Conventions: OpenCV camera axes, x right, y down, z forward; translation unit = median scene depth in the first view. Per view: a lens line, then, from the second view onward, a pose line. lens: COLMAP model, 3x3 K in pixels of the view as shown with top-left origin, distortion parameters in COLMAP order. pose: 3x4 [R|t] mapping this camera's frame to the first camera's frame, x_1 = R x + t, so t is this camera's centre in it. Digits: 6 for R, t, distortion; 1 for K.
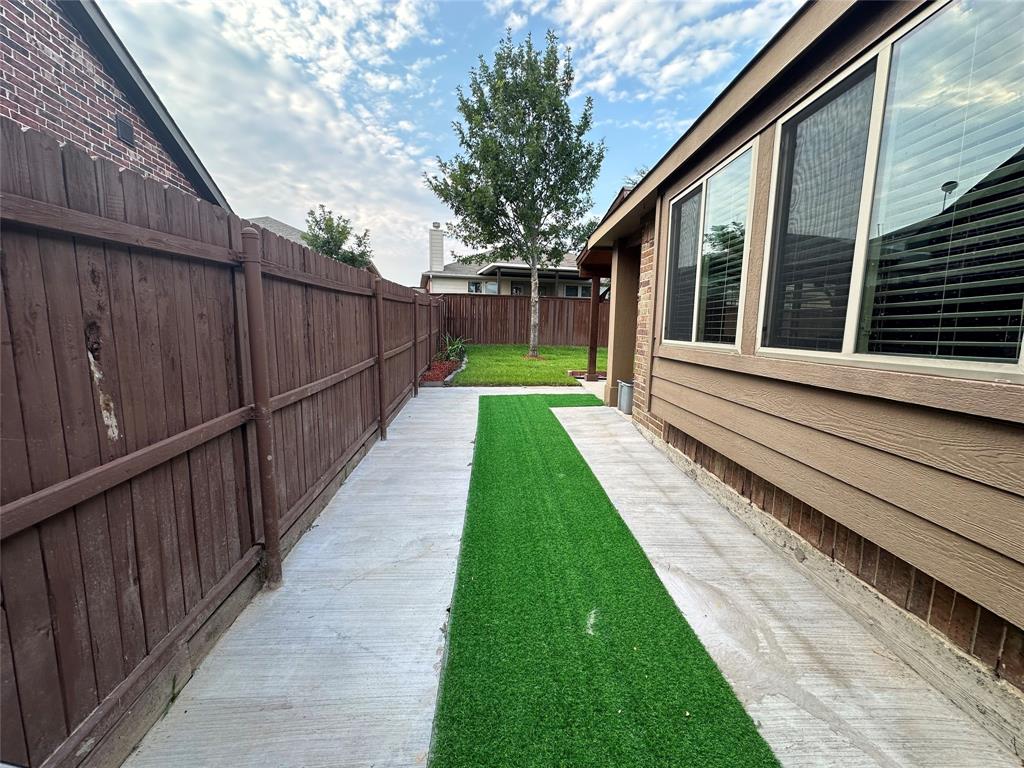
lens RADIAL K [[403.3, 0, 512.0], [0, 403.3, 384.0], [0, 0, 1]] dist [0.000910, 0.000403]
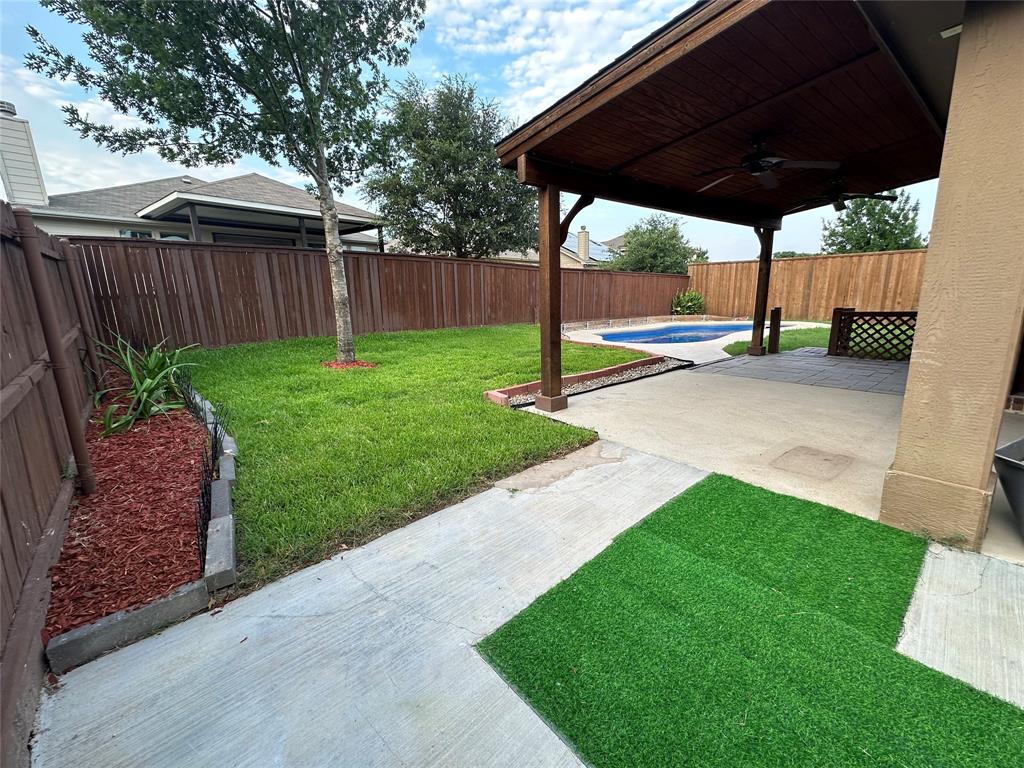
lens RADIAL K [[403.3, 0, 512.0], [0, 403.3, 384.0], [0, 0, 1]] dist [0.000910, 0.000403]
pose [[0.789943, -0.174339, 0.587875, -0.091381], [0.134115, 0.984640, 0.111790, -0.070213], [-0.598334, -0.009465, 0.801191, 0.454494]]
